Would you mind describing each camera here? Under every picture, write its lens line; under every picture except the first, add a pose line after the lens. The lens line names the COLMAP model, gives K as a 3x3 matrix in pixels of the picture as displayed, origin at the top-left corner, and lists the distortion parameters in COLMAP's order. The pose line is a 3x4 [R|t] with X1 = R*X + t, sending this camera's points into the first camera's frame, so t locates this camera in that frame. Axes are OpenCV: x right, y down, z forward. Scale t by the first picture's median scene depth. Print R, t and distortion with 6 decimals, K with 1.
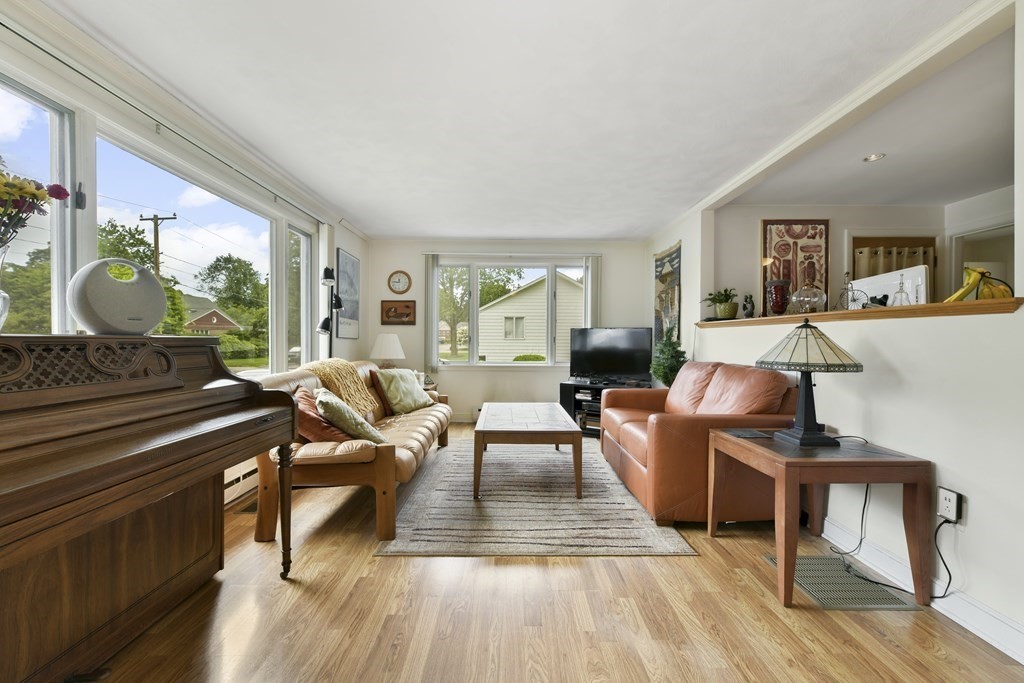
lens RADIAL K [[410.9, 0, 517.6], [0, 410.9, 344.7], [0, 0, 1]] dist [-0.000240, 0.000266]
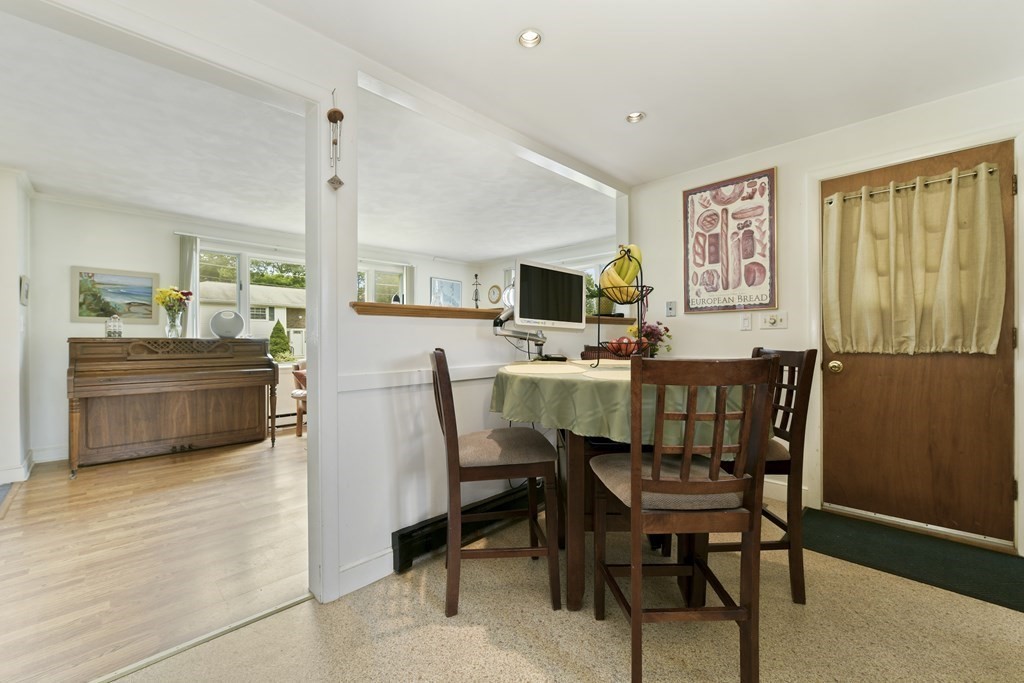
lens RADIAL K [[425.1, 0, 514.5], [0, 425.1, 338.4], [0, 0, 1]] dist [0.000580, -0.000148]
pose [[0.693770, -0.006962, -0.720163, 1.018043], [-0.002660, 0.999922, -0.012229, 0.003932], [0.720191, 0.010400, 0.693698, 0.171658]]
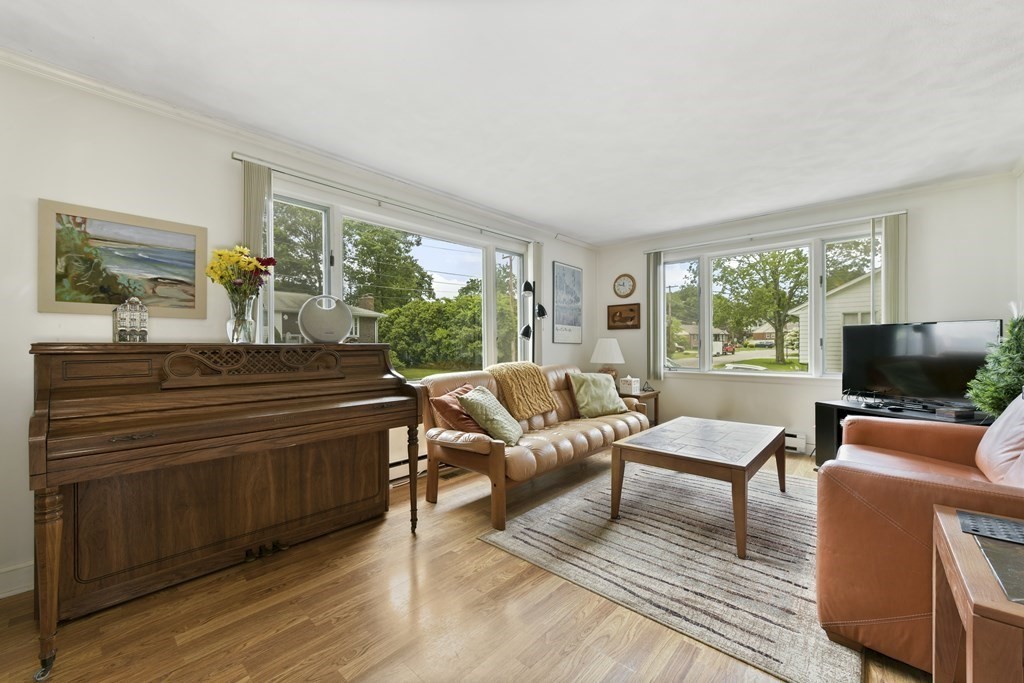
lens RADIAL K [[410.9, 0, 517.6], [0, 410.9, 344.7], [0, 0, 1]] dist [-0.000240, 0.000266]
pose [[0.731280, -0.007540, -0.682035, 0.278895], [0.000639, 0.999946, -0.010368, -0.000506], [0.682077, 0.007146, 0.731246, 0.143158]]
